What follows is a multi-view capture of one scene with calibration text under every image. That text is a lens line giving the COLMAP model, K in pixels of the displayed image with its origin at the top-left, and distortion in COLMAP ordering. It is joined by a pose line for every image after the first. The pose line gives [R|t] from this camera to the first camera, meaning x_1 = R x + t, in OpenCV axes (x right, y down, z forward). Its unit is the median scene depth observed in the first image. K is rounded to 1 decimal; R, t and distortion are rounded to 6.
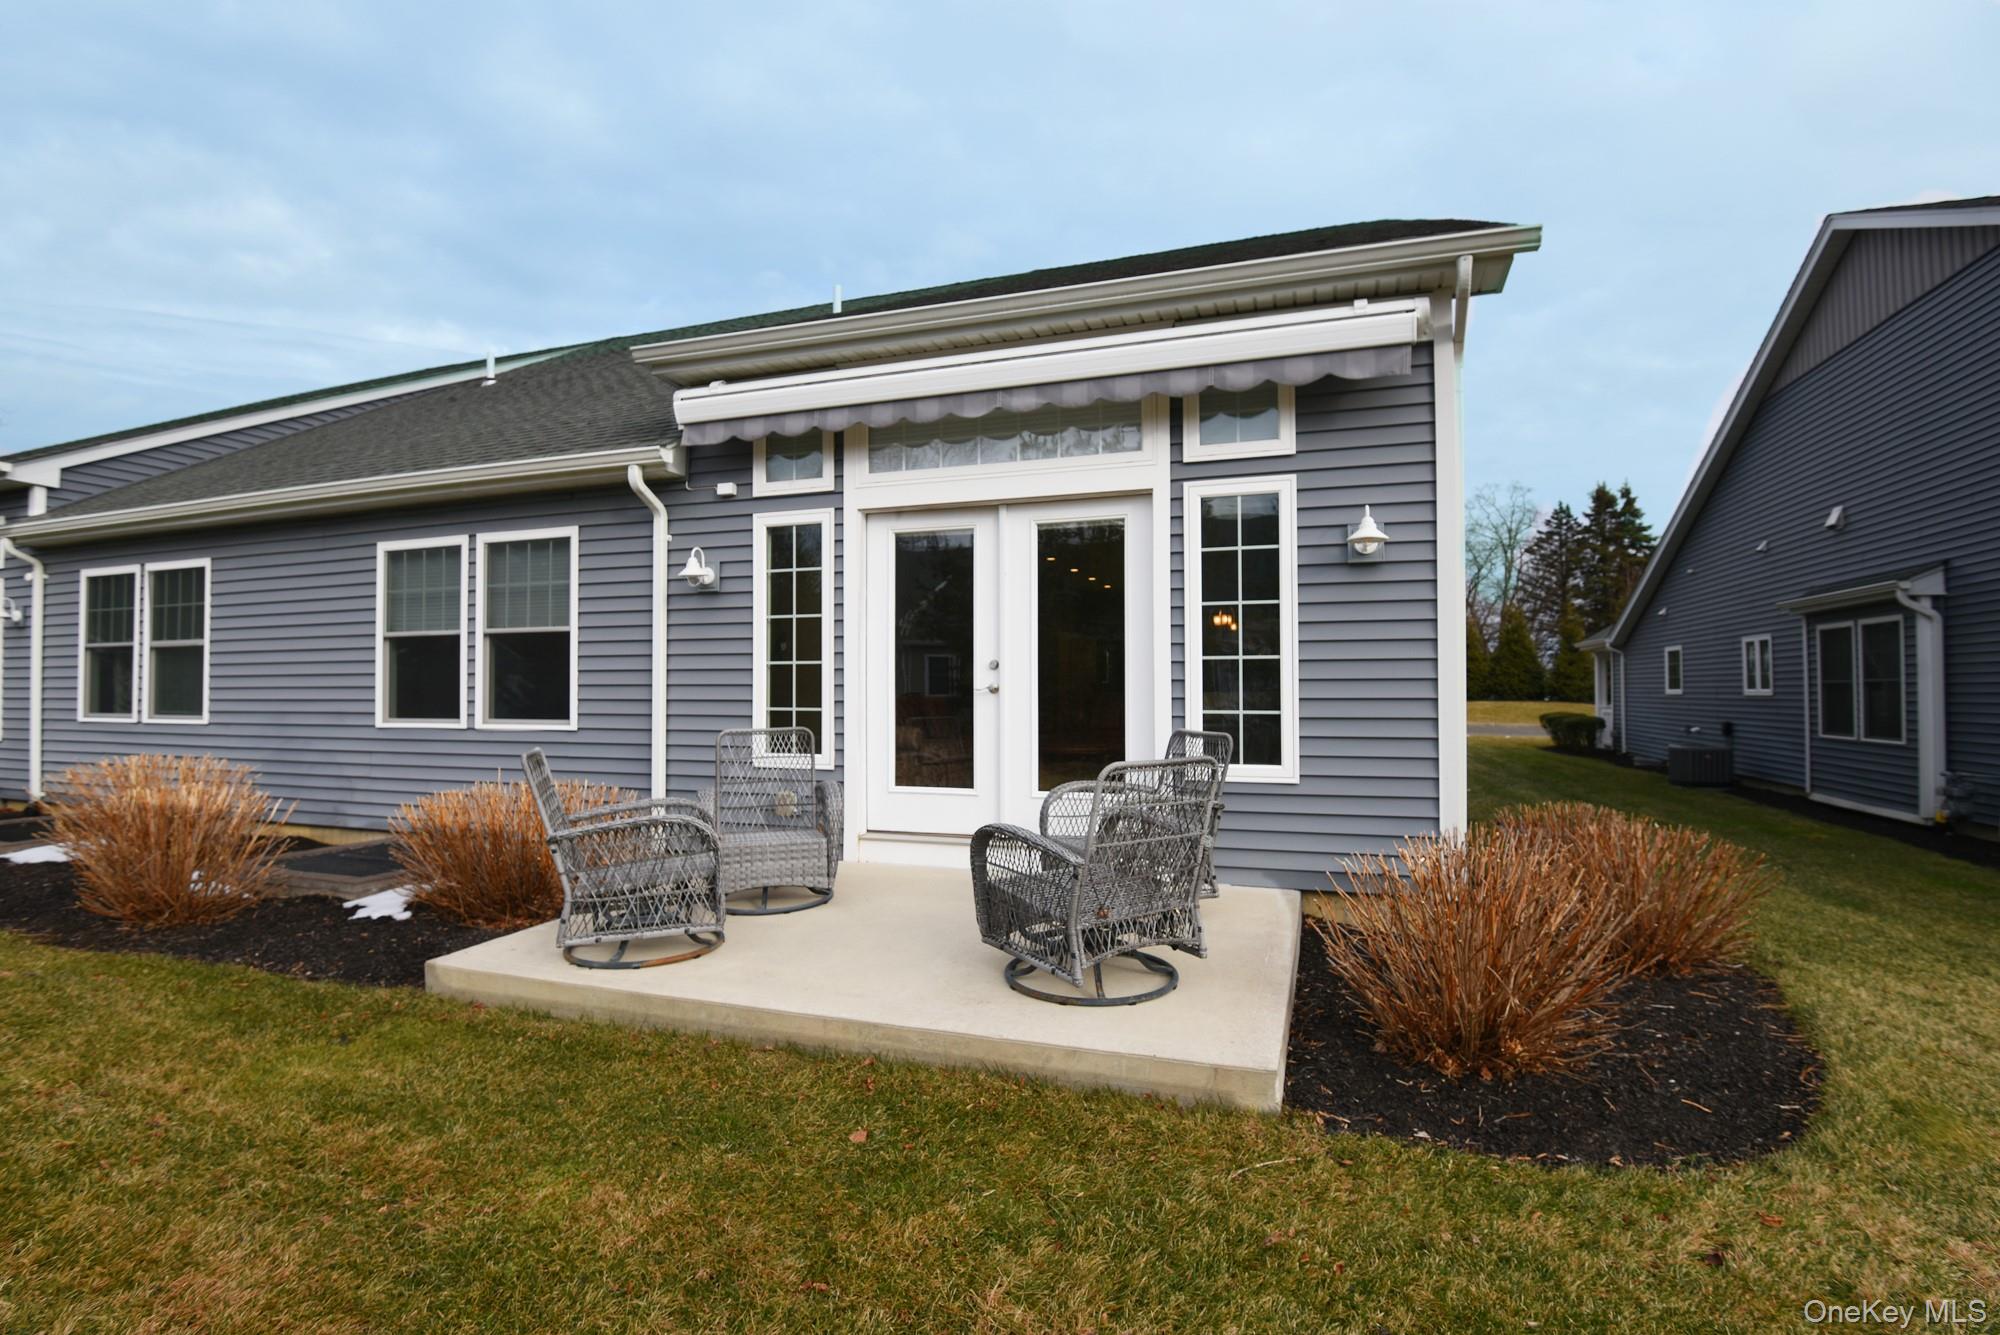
lens RADIAL K [[945.5, 0, 999.3], [0, 945.5, 675.3], [0, 0, 1]] dist [-0.037217, -0.002130]
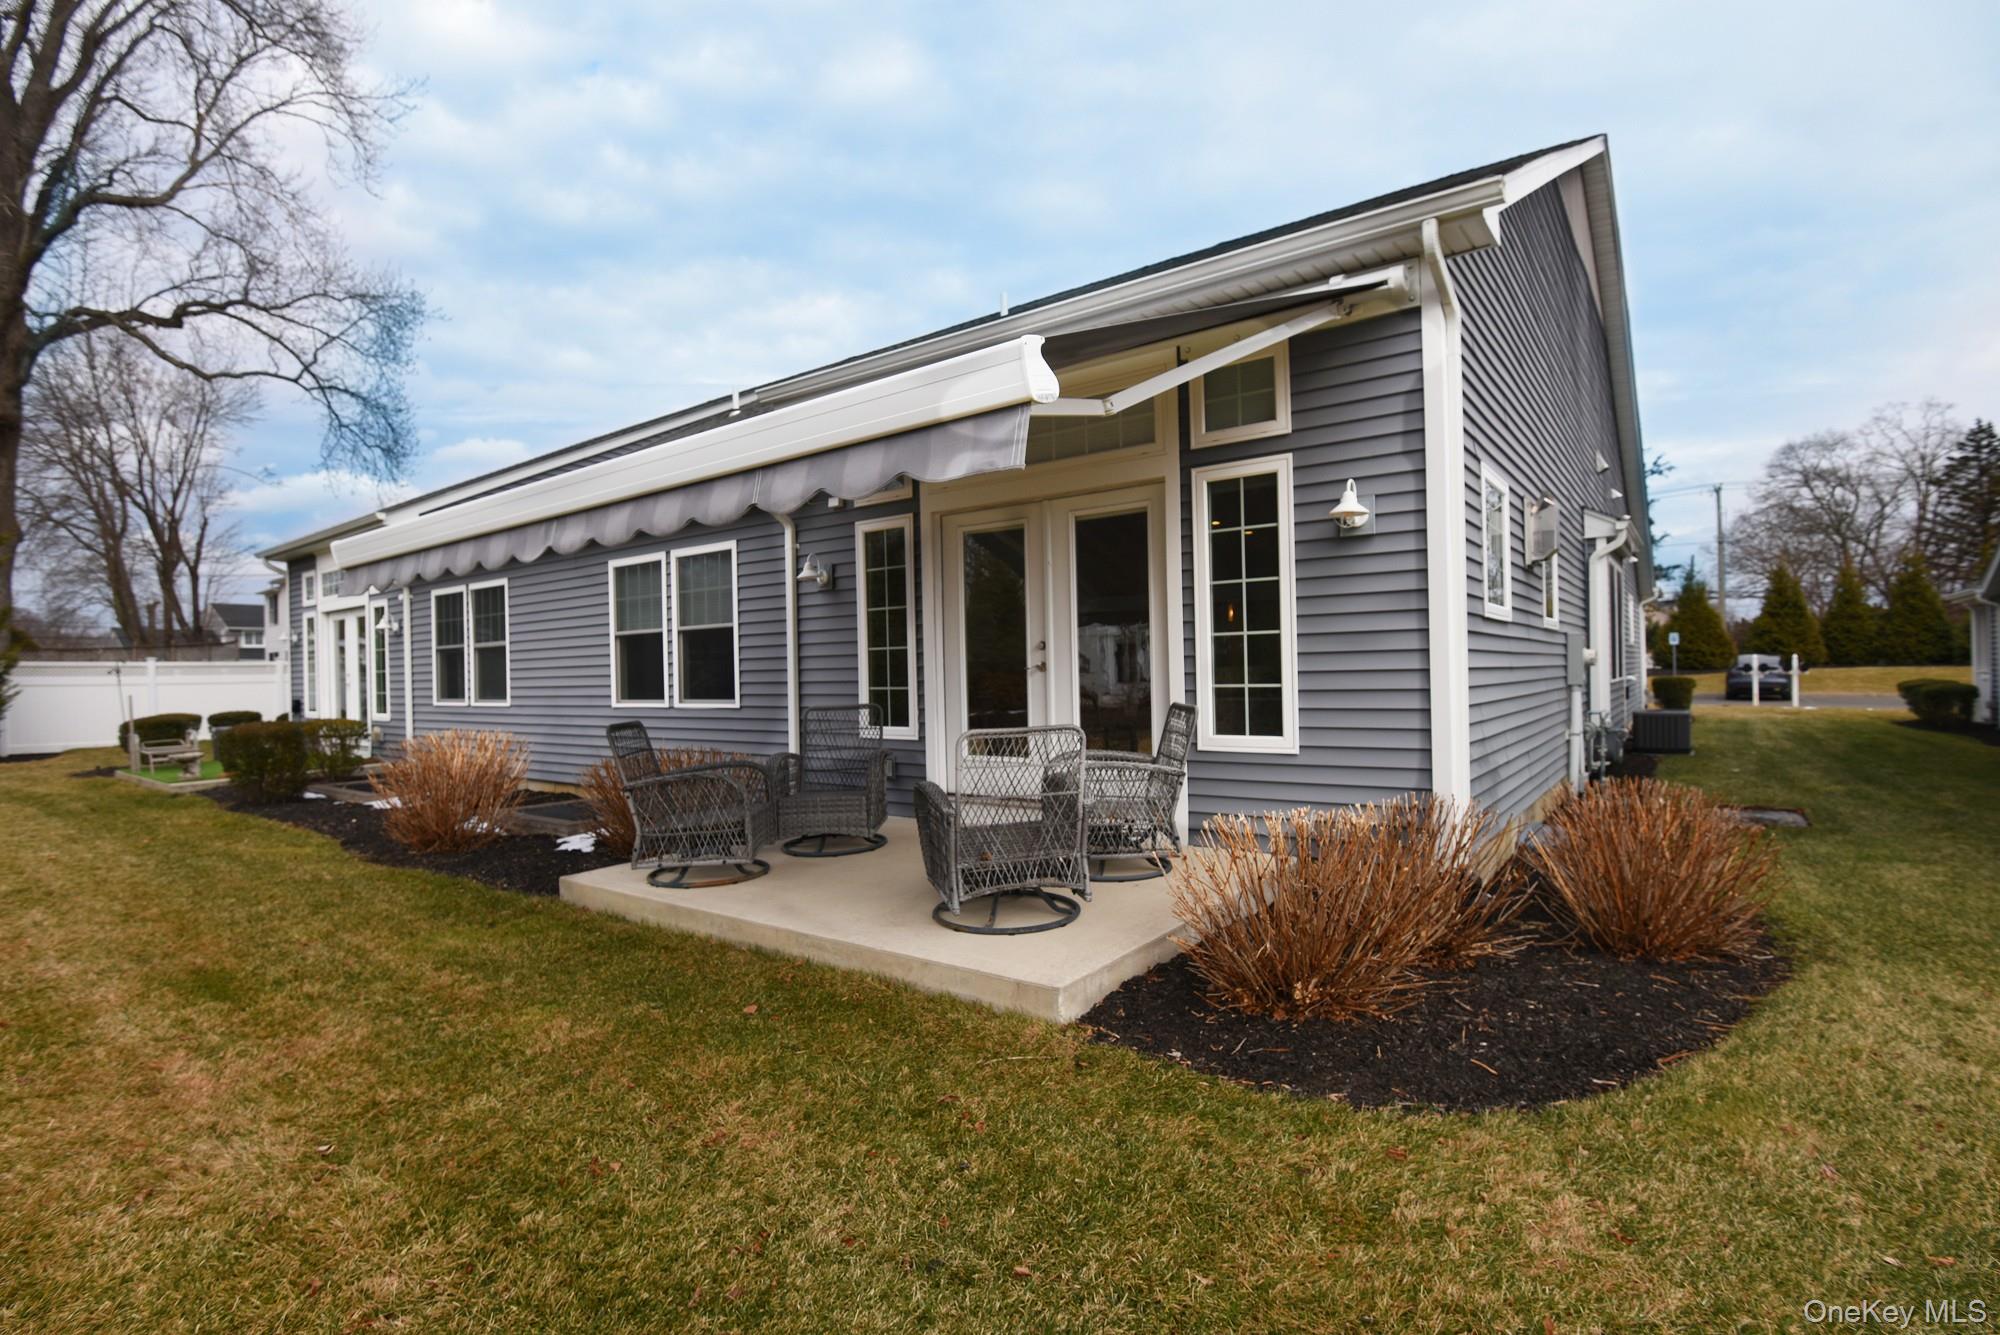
lens RADIAL K [[942.0, 0, 1003.4], [0, 942.0, 677.8], [0, 0, 1]] dist [-0.033842, -0.002045]
pose [[0.952599, -0.016546, -0.303778, 0.304037], [0.024508, 0.999448, 0.022416, 0.000455], [0.303240, -0.028798, 0.952479, -0.072118]]
